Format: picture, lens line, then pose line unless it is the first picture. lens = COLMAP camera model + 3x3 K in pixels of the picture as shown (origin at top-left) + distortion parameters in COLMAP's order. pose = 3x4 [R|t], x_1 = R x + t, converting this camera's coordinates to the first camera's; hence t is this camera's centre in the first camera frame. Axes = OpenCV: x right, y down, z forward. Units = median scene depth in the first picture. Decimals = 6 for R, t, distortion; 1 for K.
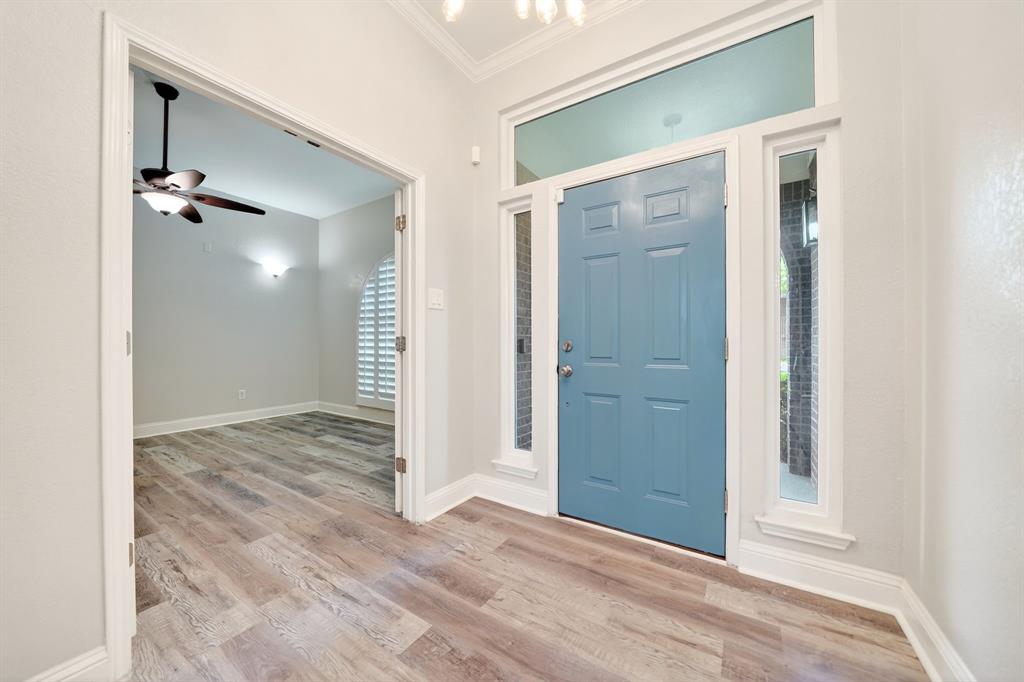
lens RADIAL K [[364.7, 0, 508.9], [0, 364.7, 343.1], [0, 0, 1]] dist [-0.014849, -0.000338]
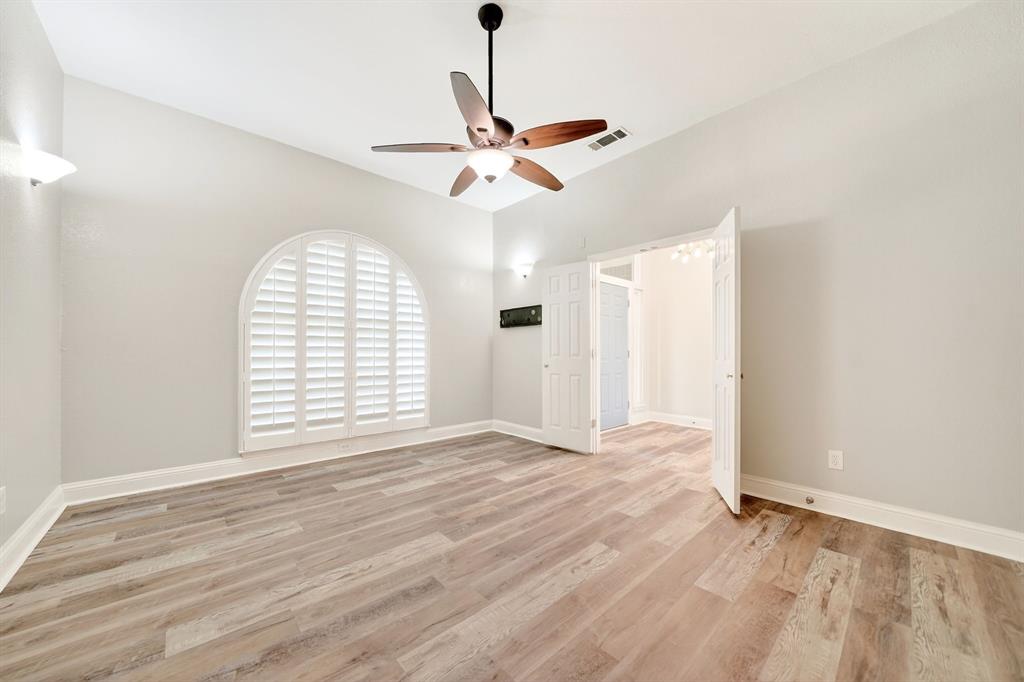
lens RADIAL K [[364.7, 0, 502.1], [0, 364.7, 355.2], [0, 0, 1]] dist [-0.014849, -0.000338]
pose [[0.261789, -0.010734, 0.965065, -1.223993], [-0.000515, 0.999936, 0.011262, -0.002994], [-0.965125, -0.003445, 0.261767, 0.574755]]
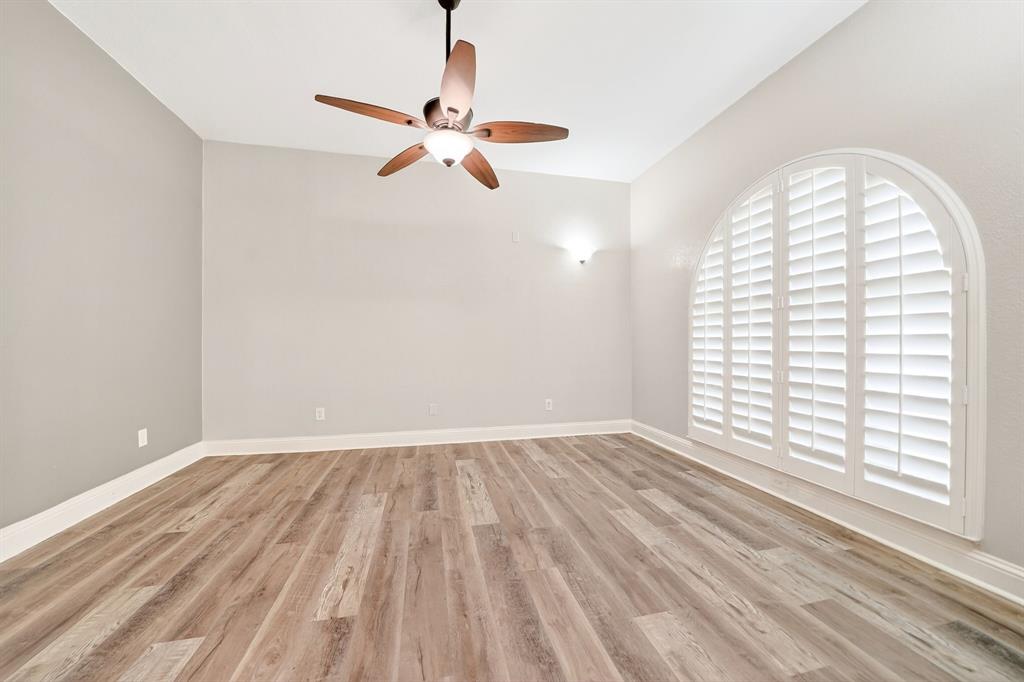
lens RADIAL K [[364.7, 0, 511.3], [0, 364.7, 342.6], [0, 0, 1]] dist [-0.014849, -0.000338]
pose [[0.724216, -0.004856, -0.689556, -0.272490], [0.001957, 0.999986, -0.004986, -0.000146], [0.689570, 0.002261, 0.724215, 0.413832]]
